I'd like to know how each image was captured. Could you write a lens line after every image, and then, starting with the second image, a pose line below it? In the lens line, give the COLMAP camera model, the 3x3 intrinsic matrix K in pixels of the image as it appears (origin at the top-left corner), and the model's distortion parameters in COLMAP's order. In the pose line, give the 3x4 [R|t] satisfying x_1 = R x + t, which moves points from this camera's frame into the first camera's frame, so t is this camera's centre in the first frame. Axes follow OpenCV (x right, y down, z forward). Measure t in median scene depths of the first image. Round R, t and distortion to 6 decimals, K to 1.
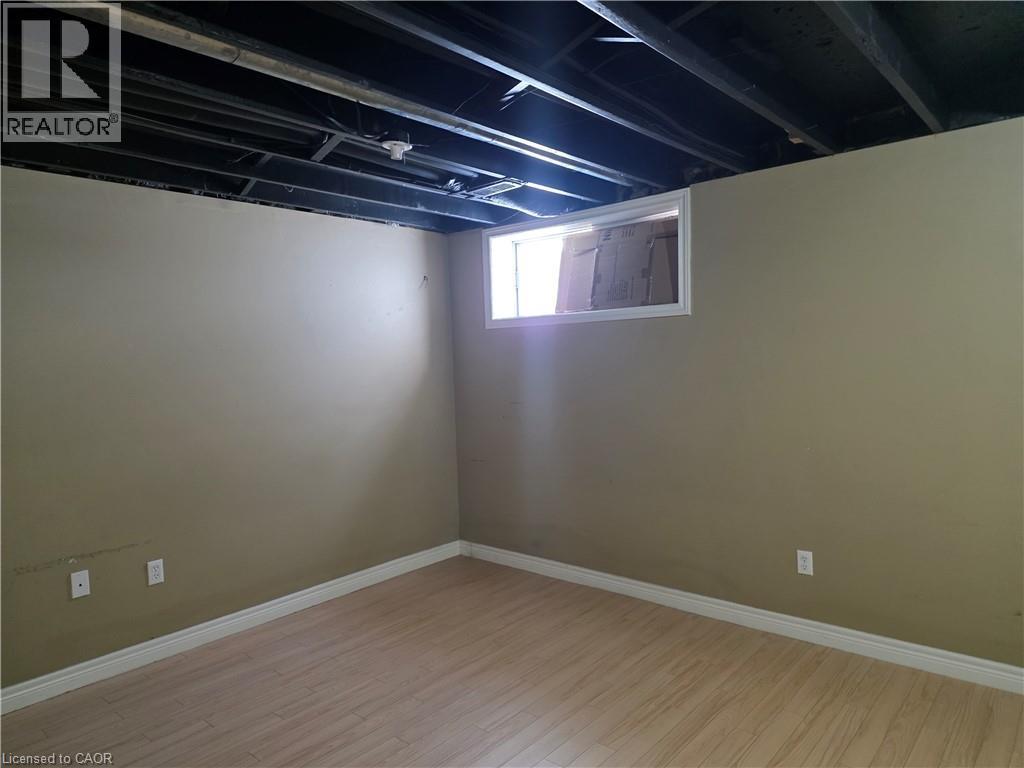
lens RADIAL K [[674.2, 0, 508.2], [0, 674.2, 394.3], [0, 0, 1]] dist [0.102661, -0.094201]
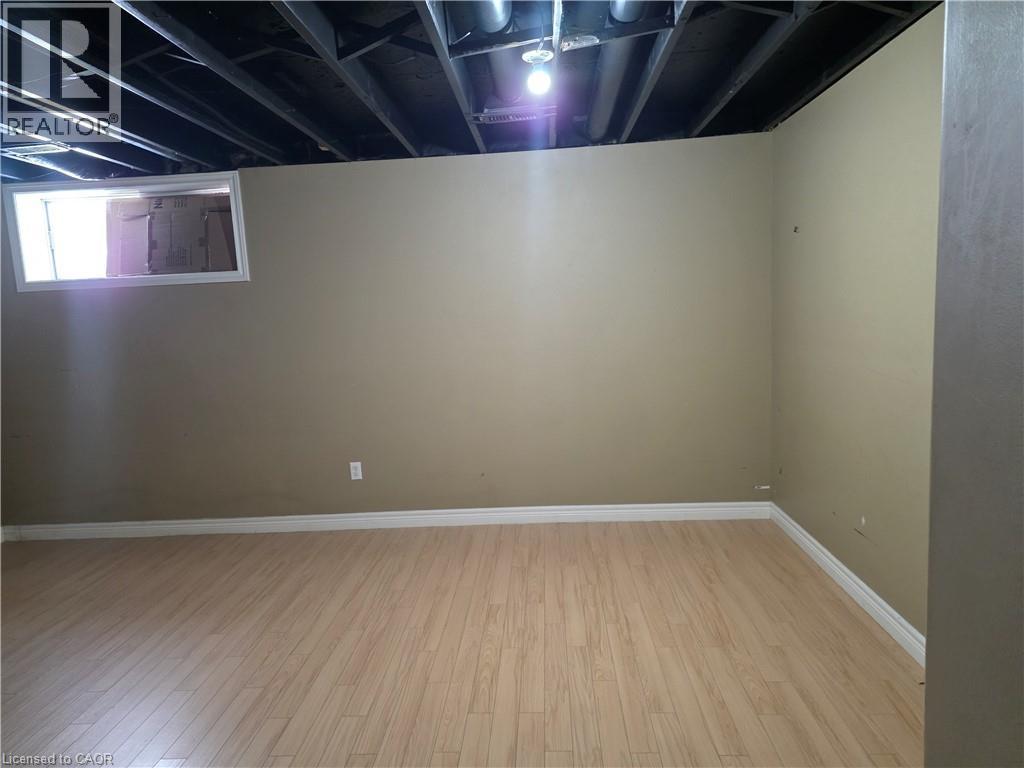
lens RADIAL K [[674.2, 0, 508.2], [0, 674.2, 394.3], [0, 0, 1]] dist [0.102661, -0.094201]
pose [[0.787799, -0.091692, 0.609070, -0.115450], [0.062566, 0.995655, 0.068963, 0.023494], [-0.612747, -0.016222, 0.790113, -0.204340]]
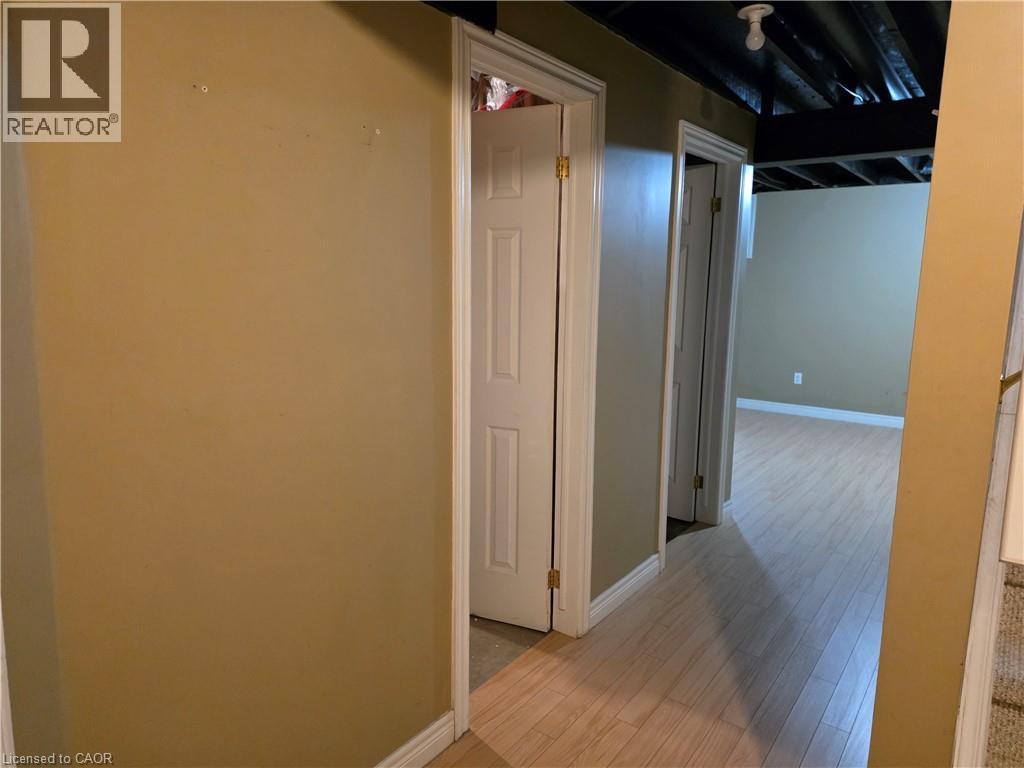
lens RADIAL K [[674.2, 0, 508.2], [0, 674.2, 394.3], [0, 0, 1]] dist [0.102661, -0.094201]
pose [[0.995408, 0.022485, 0.093048, -0.637918], [-0.032034, 0.994224, 0.102437, 0.095941], [-0.090207, -0.104947, 0.990378, -1.000616]]
